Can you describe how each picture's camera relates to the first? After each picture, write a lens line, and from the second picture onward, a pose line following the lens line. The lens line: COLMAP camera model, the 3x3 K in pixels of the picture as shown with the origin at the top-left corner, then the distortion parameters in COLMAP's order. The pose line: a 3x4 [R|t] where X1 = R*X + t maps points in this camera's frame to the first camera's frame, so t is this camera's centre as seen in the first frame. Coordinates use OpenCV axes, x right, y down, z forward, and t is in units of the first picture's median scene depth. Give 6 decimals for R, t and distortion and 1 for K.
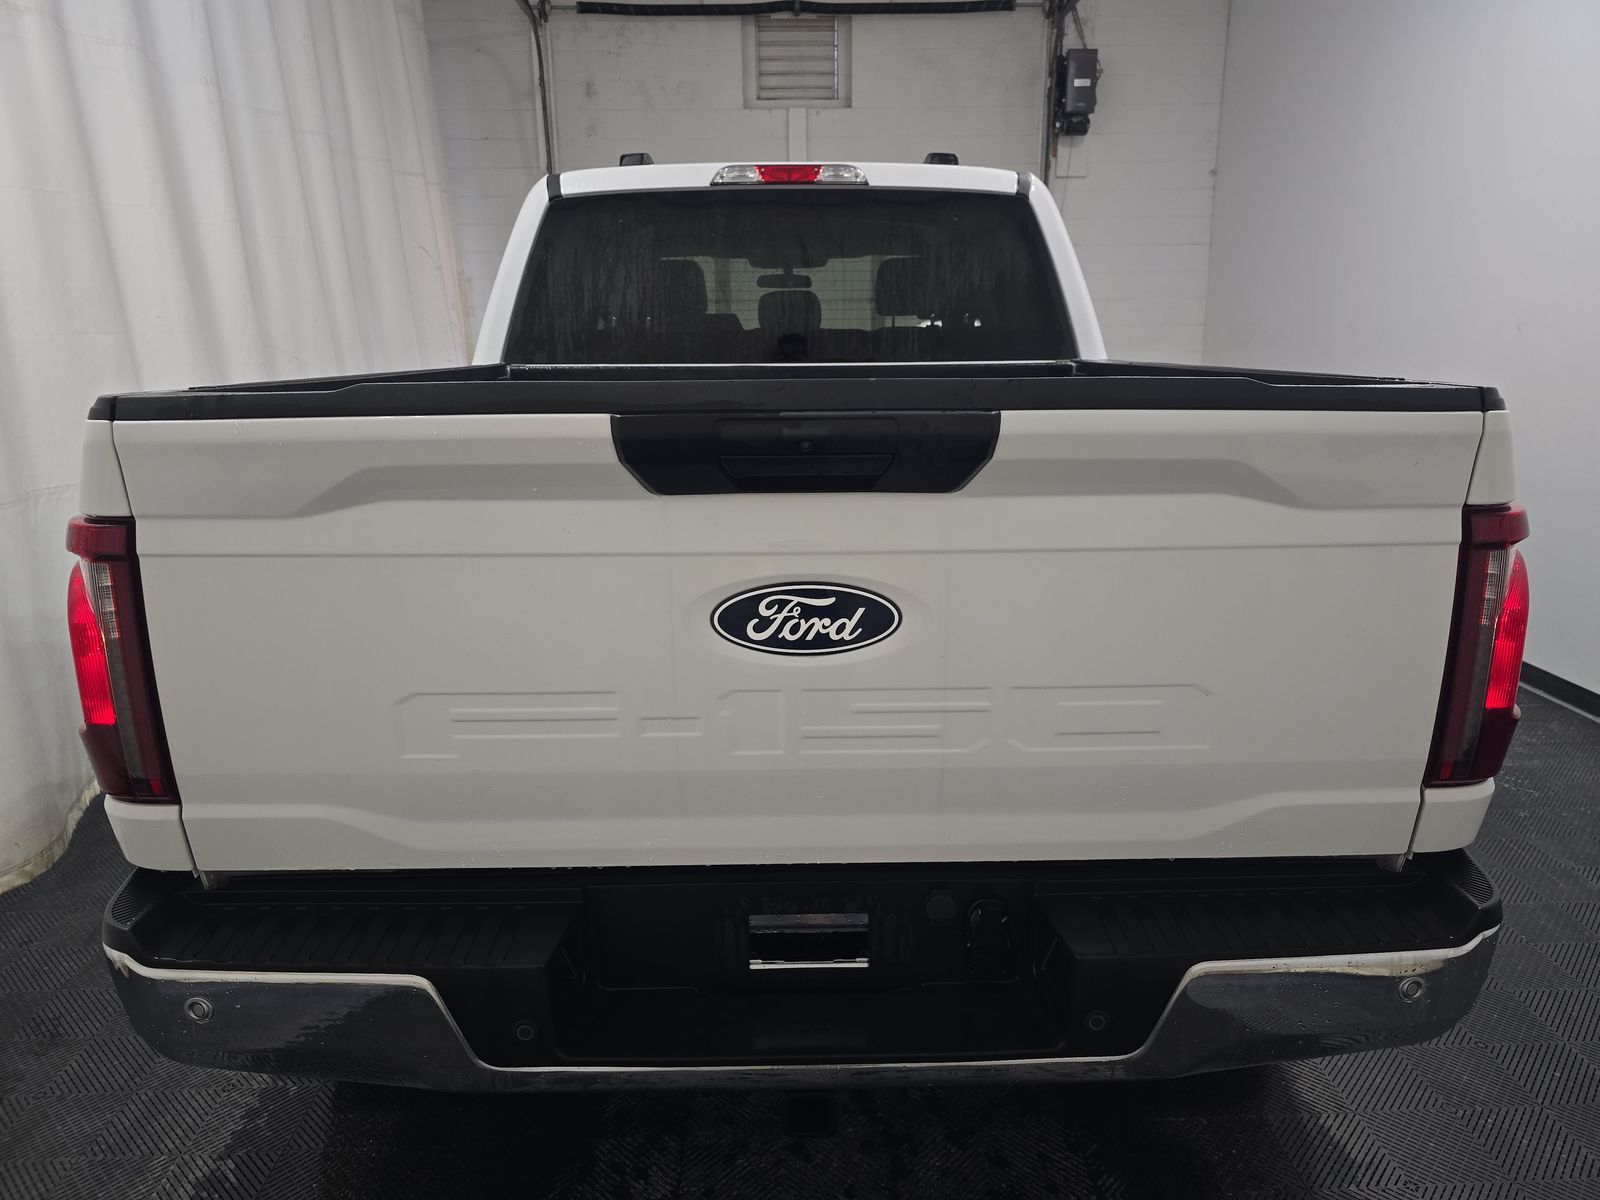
lens RADIAL K [[1064.5, 0, 808.9], [0, 1064.5, 600.9], [0, 0, 1]] dist [0.055975, -0.046126]
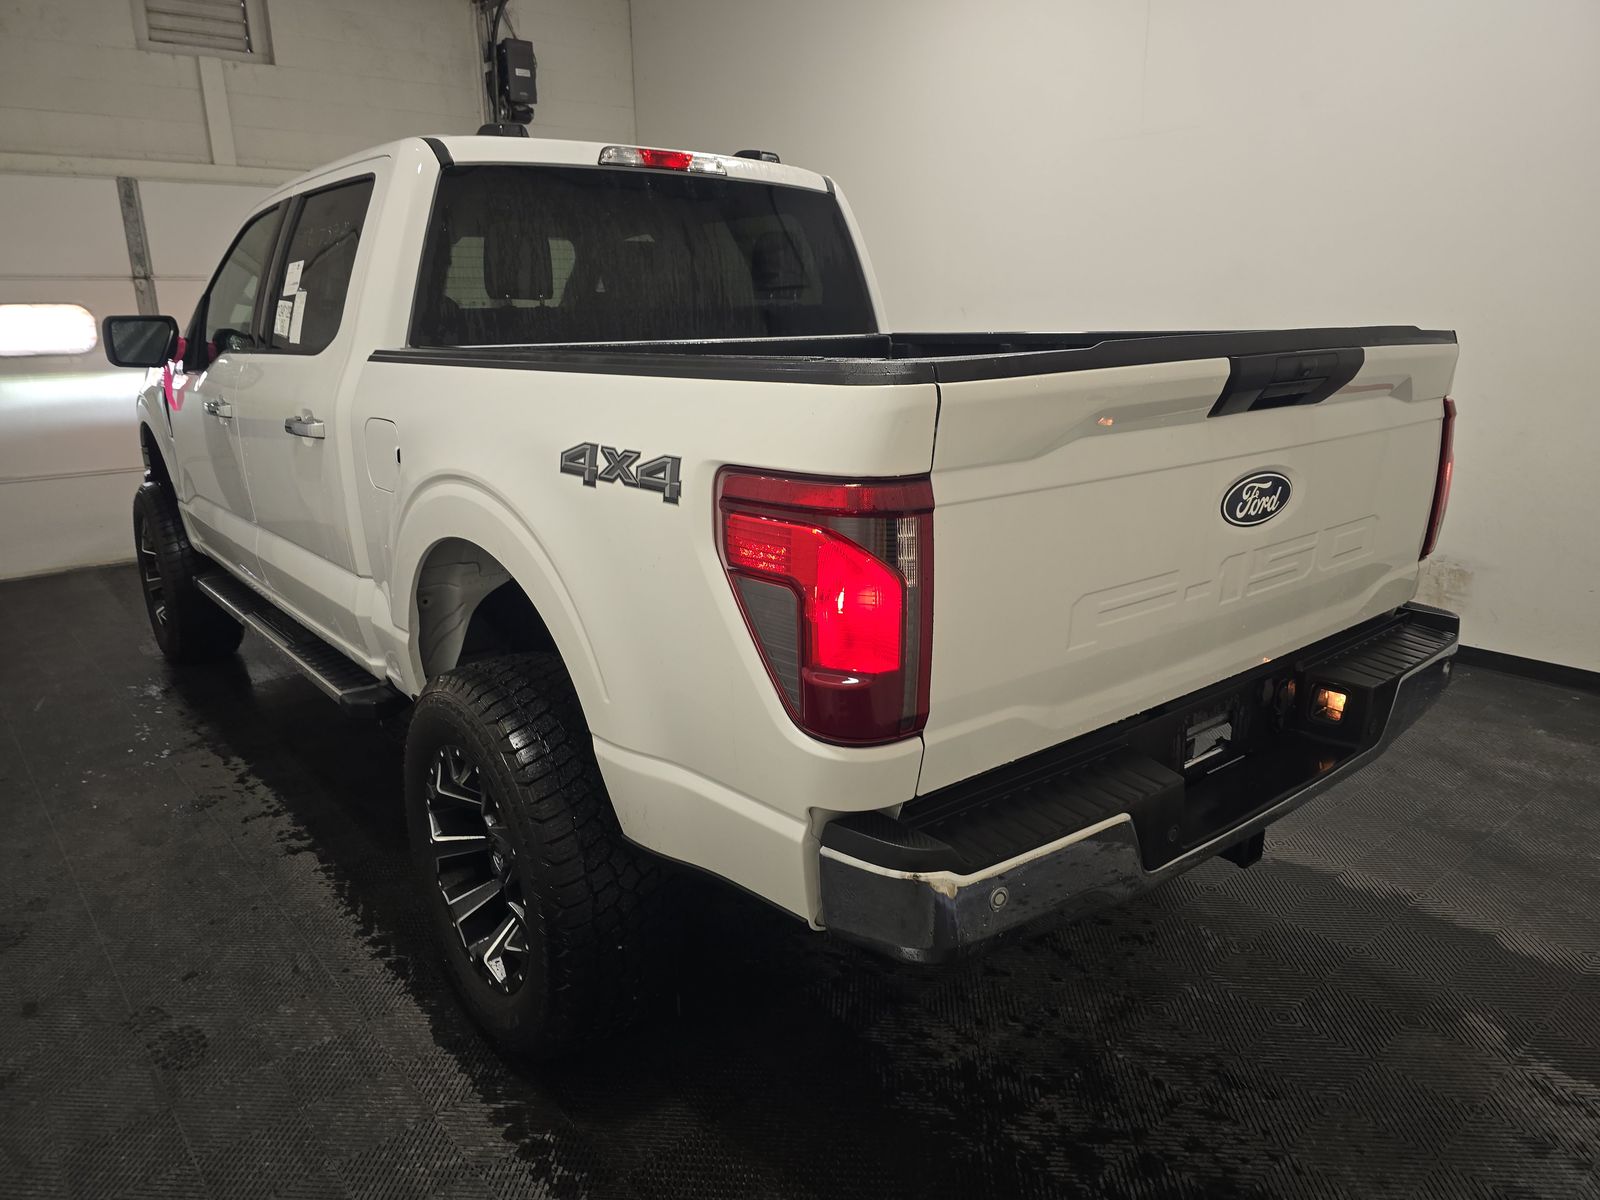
lens RADIAL K [[1064.5, 0, 808.9], [0, 1064.5, 600.9], [0, 0, 1]] dist [0.055975, -0.046126]
pose [[0.789338, -0.164755, 0.591440, -0.594600], [0.158446, 0.985354, 0.063024, -0.015225], [-0.593161, 0.043964, 0.803883, 0.087846]]
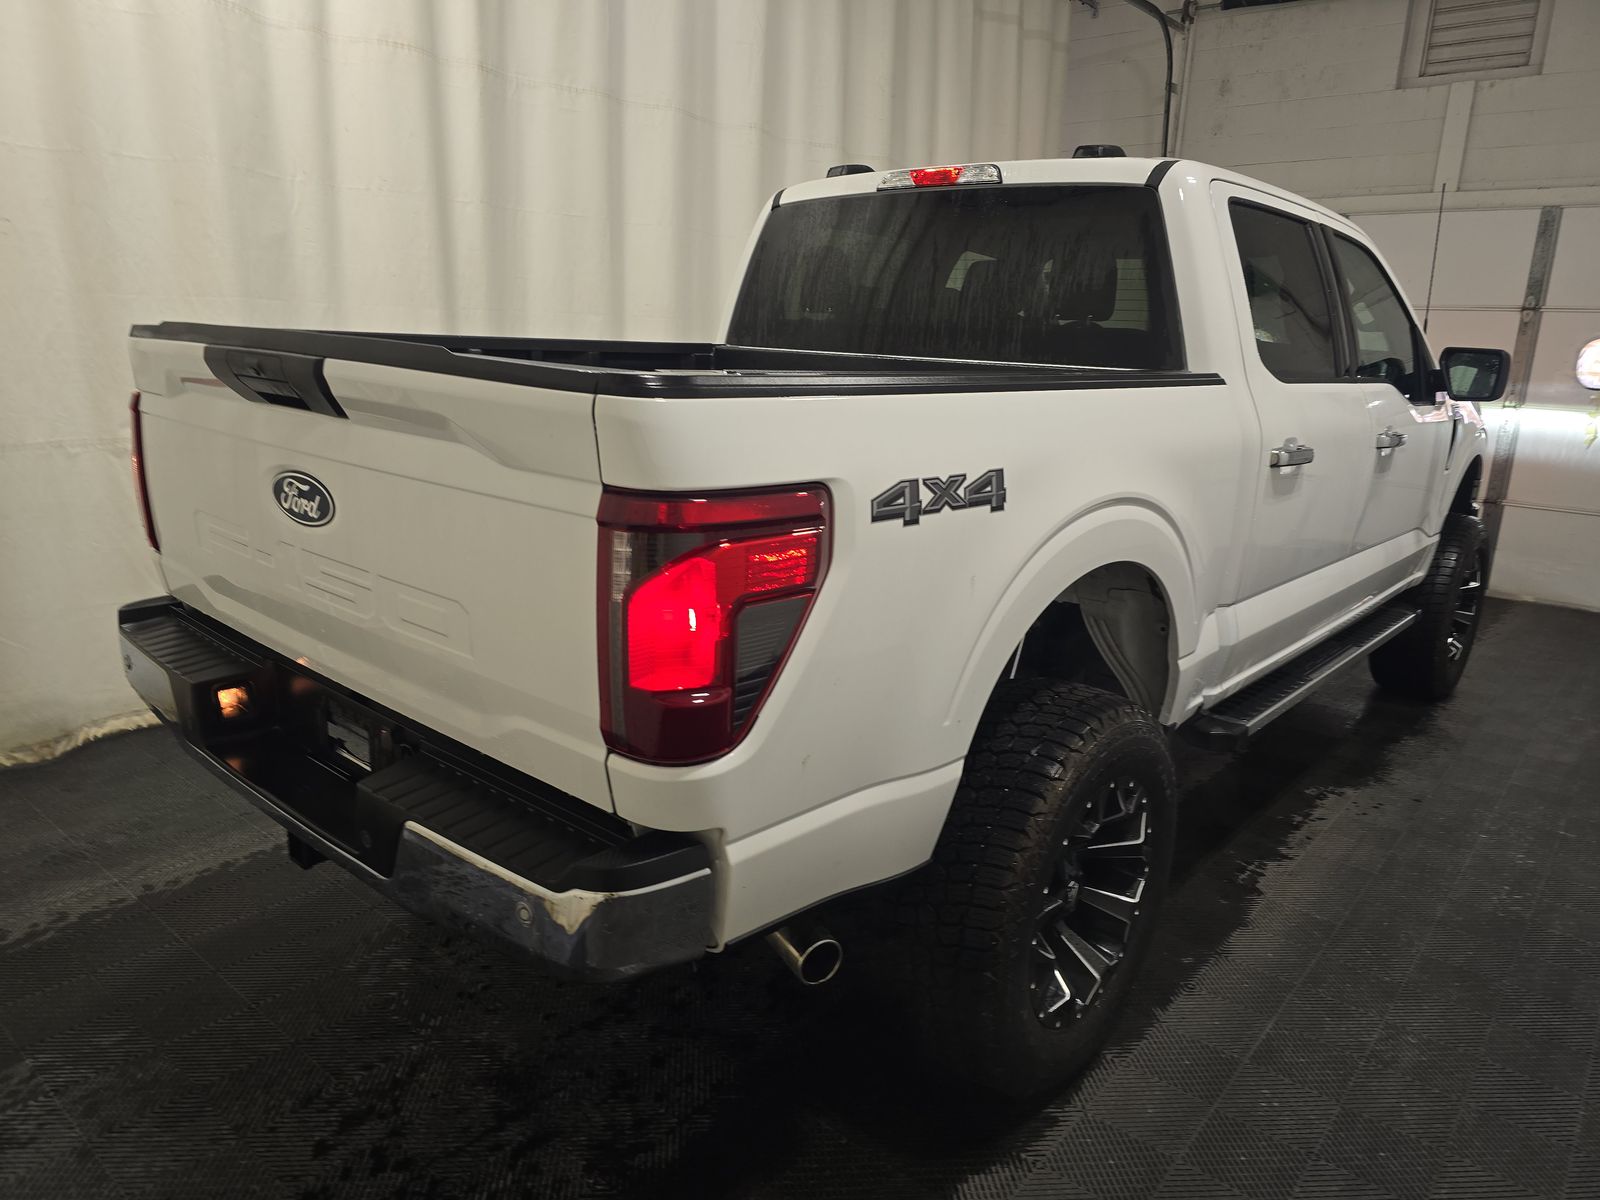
lens RADIAL K [[1064.5, 0, 808.9], [0, 1064.5, 600.9], [0, 0, 1]] dist [0.055975, -0.046126]
pose [[0.741472, 0.203027, -0.639531, 0.639993], [-0.206350, 0.975929, 0.070578, -0.040331], [0.638466, 0.079636, 0.765519, 0.146469]]
